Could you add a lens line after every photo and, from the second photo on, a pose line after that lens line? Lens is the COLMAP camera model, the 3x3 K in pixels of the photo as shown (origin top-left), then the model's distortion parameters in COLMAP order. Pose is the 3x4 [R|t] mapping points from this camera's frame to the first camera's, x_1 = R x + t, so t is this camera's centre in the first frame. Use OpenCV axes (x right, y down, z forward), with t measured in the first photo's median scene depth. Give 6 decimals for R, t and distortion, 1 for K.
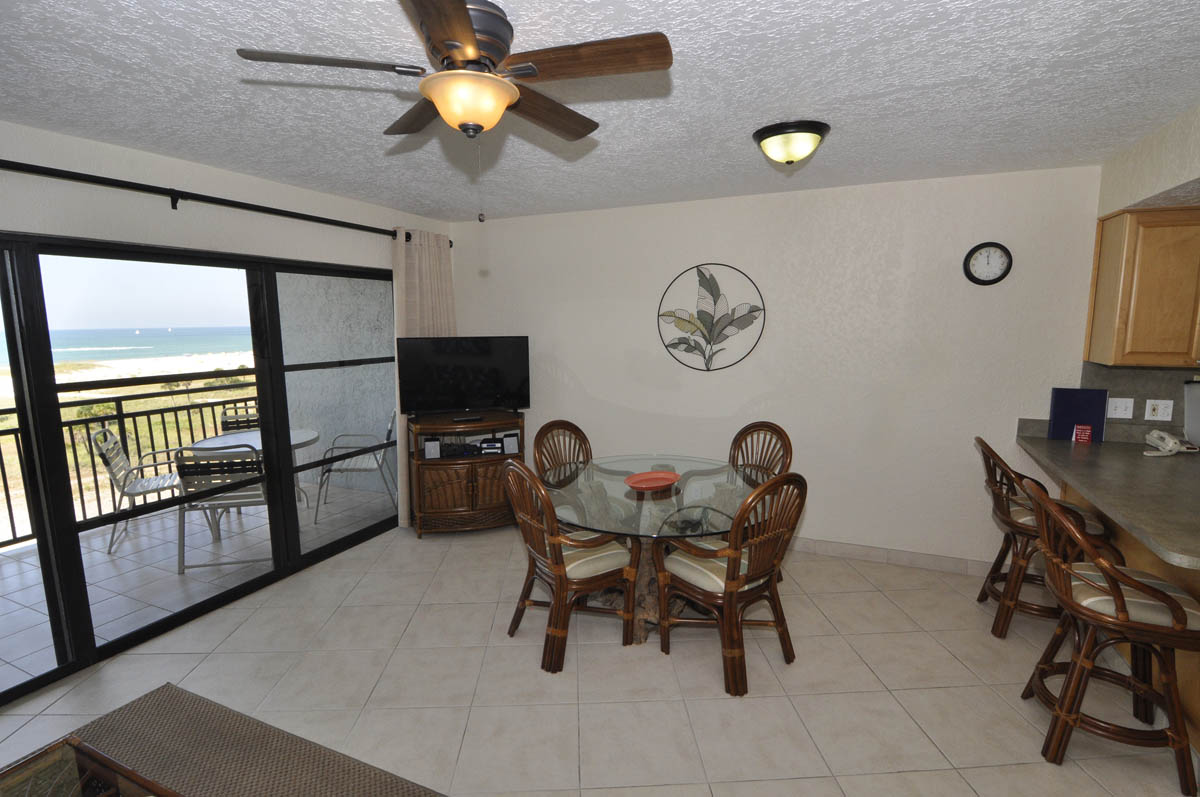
lens RADIAL K [[574.5, 0, 608.7], [0, 574.5, 405.4], [0, 0, 1]] dist [-0.026885, -0.000293]
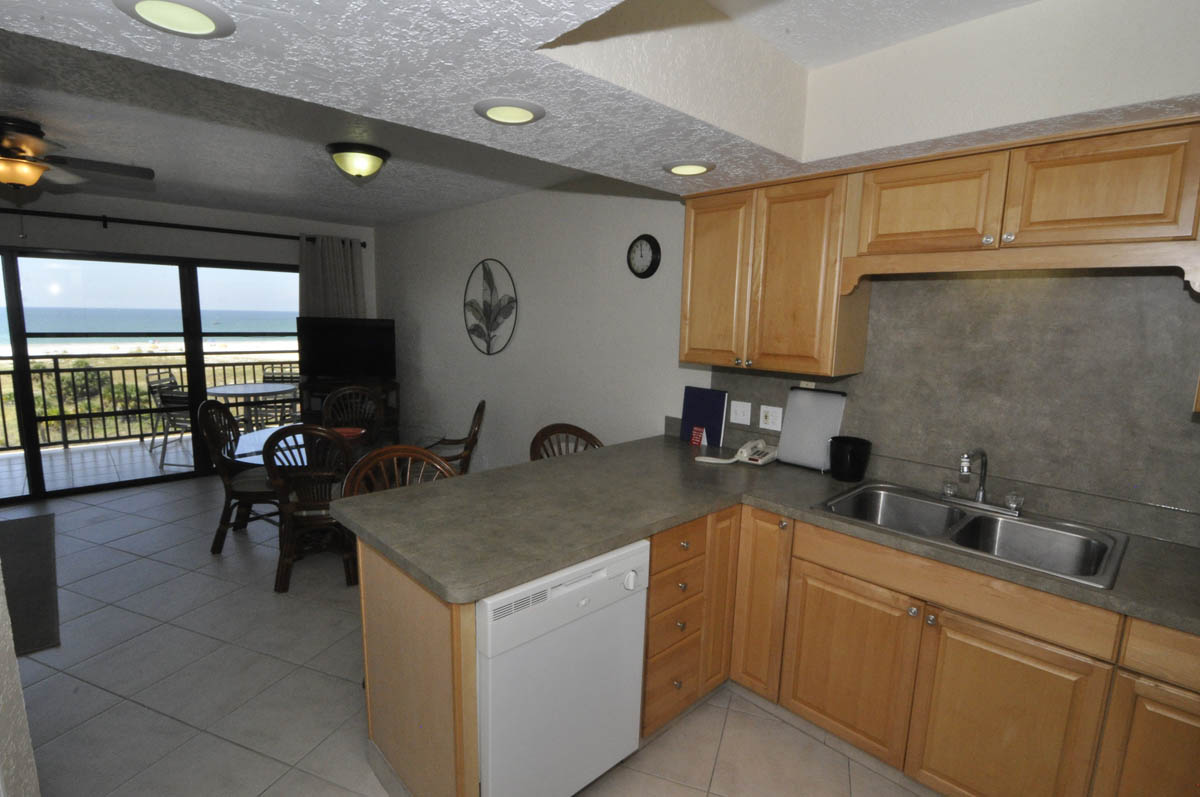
lens RADIAL K [[574.5, 0, 595.8], [0, 574.5, 402.3], [0, 0, 1]] dist [-0.026885, -0.000293]
pose [[0.929580, 0.084999, -0.358686, 0.823978], [-0.080836, 0.996372, 0.026619, -0.014374], [0.359647, 0.004250, 0.933079, 0.025926]]
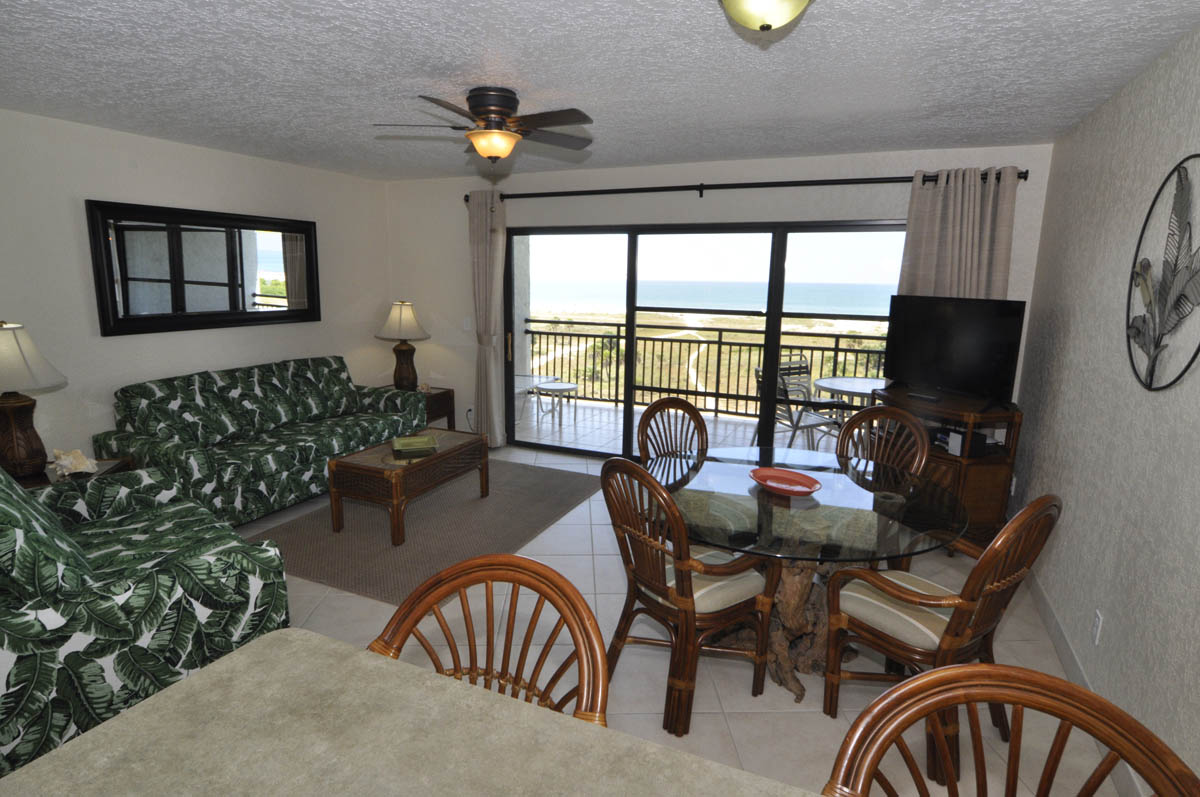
lens RADIAL K [[641.1, 0, 592.5], [0, 641.1, 405.7], [0, 0, 1]] dist [-0.024325, -0.000914]
pose [[-0.004988, 0.191052, -0.981567, 0.768726], [-0.153127, 0.969857, 0.189551, -0.064474], [0.988194, 0.151250, 0.024418, 0.563022]]
